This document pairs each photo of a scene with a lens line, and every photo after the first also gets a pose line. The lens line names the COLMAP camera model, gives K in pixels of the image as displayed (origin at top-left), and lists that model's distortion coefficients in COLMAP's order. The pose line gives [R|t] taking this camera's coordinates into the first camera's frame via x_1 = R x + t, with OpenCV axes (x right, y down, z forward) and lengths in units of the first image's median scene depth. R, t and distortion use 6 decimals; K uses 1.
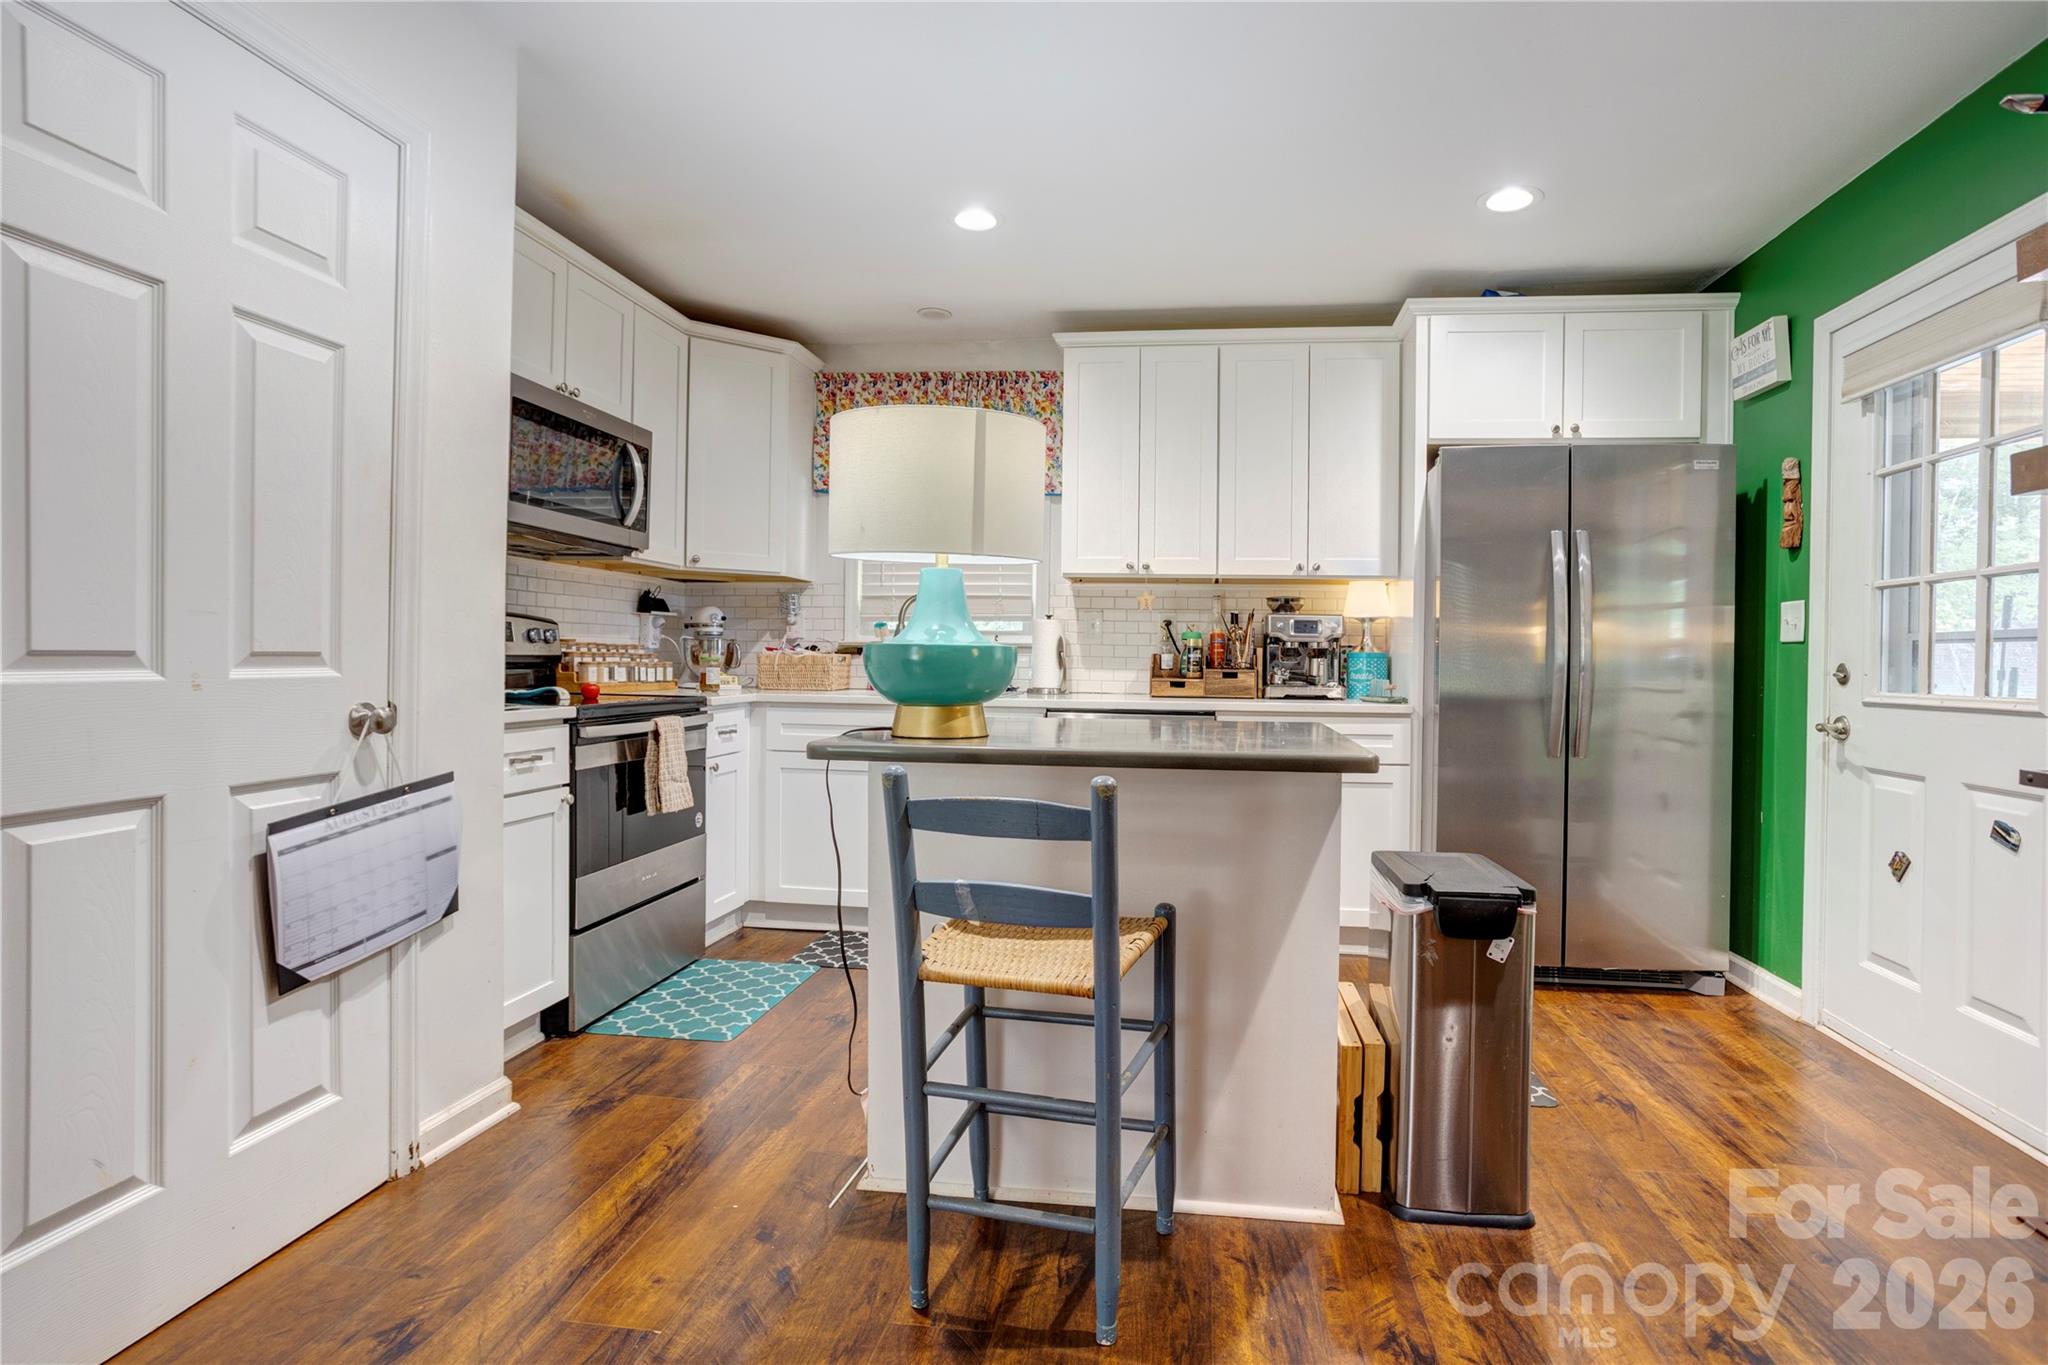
lens RADIAL K [[999.9, 0, 1019.2], [0, 999.9, 665.0], [0, 0, 1]] dist [-0.064410, 0.046023]
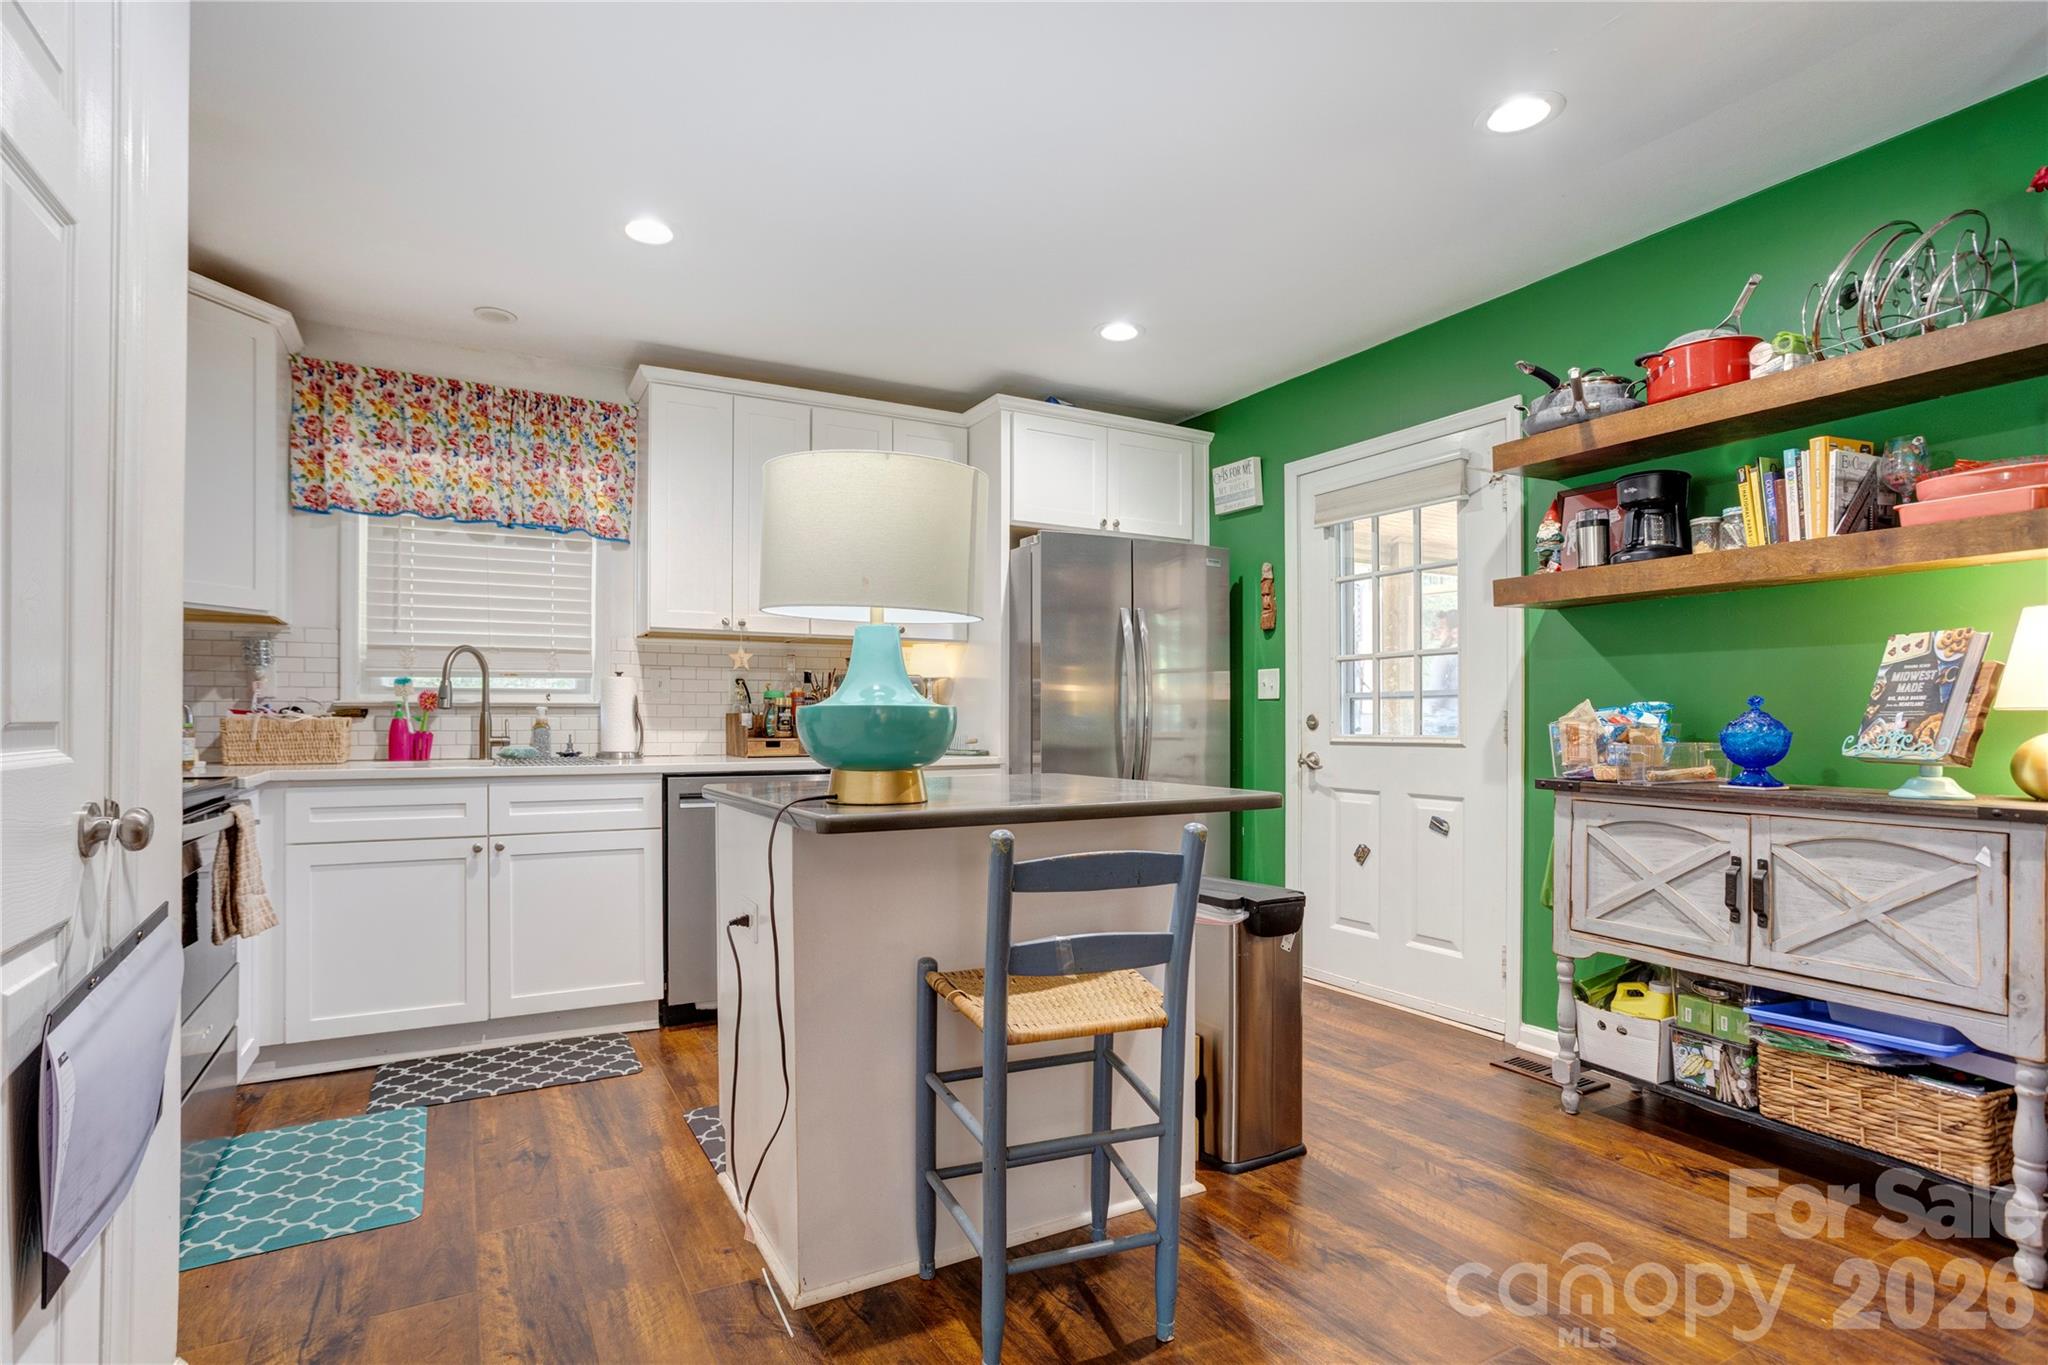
lens RADIAL K [[1017.2, 0, 935.6], [0, 1017.2, 717.9], [0, 0, 1]] dist [-0.011404, 0.001038]
pose [[0.821632, -0.012960, 0.569871, -0.291187], [0.015899, 0.999874, -0.000184, -0.003452], [-0.569797, 0.009211, 0.821734, 0.080263]]
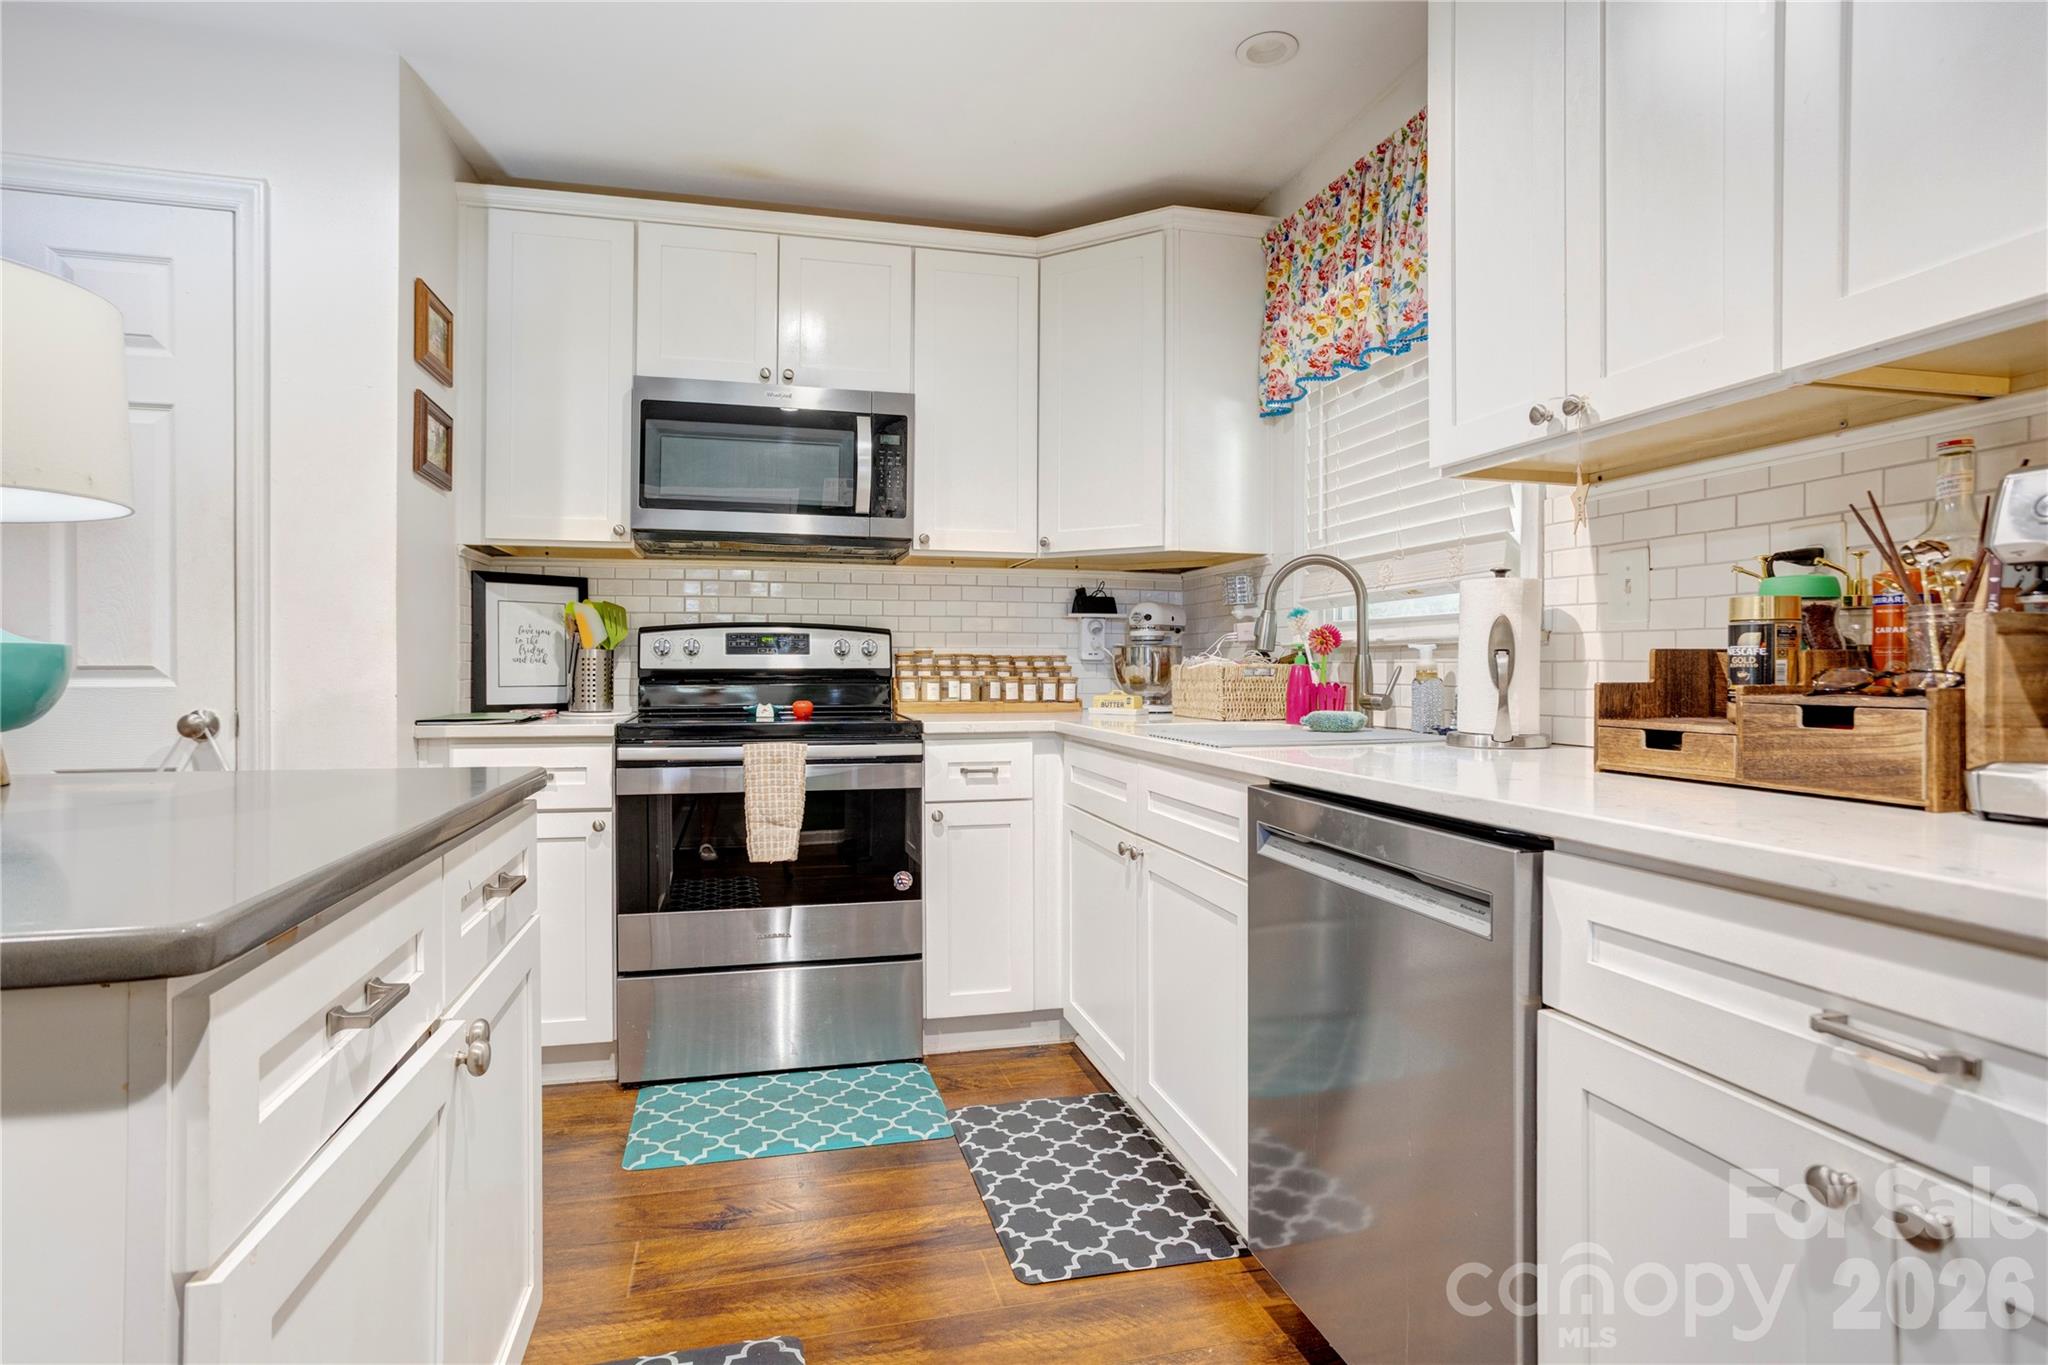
lens RADIAL K [[999.9, 0, 1019.2], [0, 999.9, 665.0], [0, 0, 1]] dist [-0.064410, 0.046023]
pose [[0.409757, -0.013230, -0.912099, 0.380835], [-0.003156, 0.999868, -0.015921, 0.000711], [0.912189, 0.009403, 0.409661, 0.692113]]
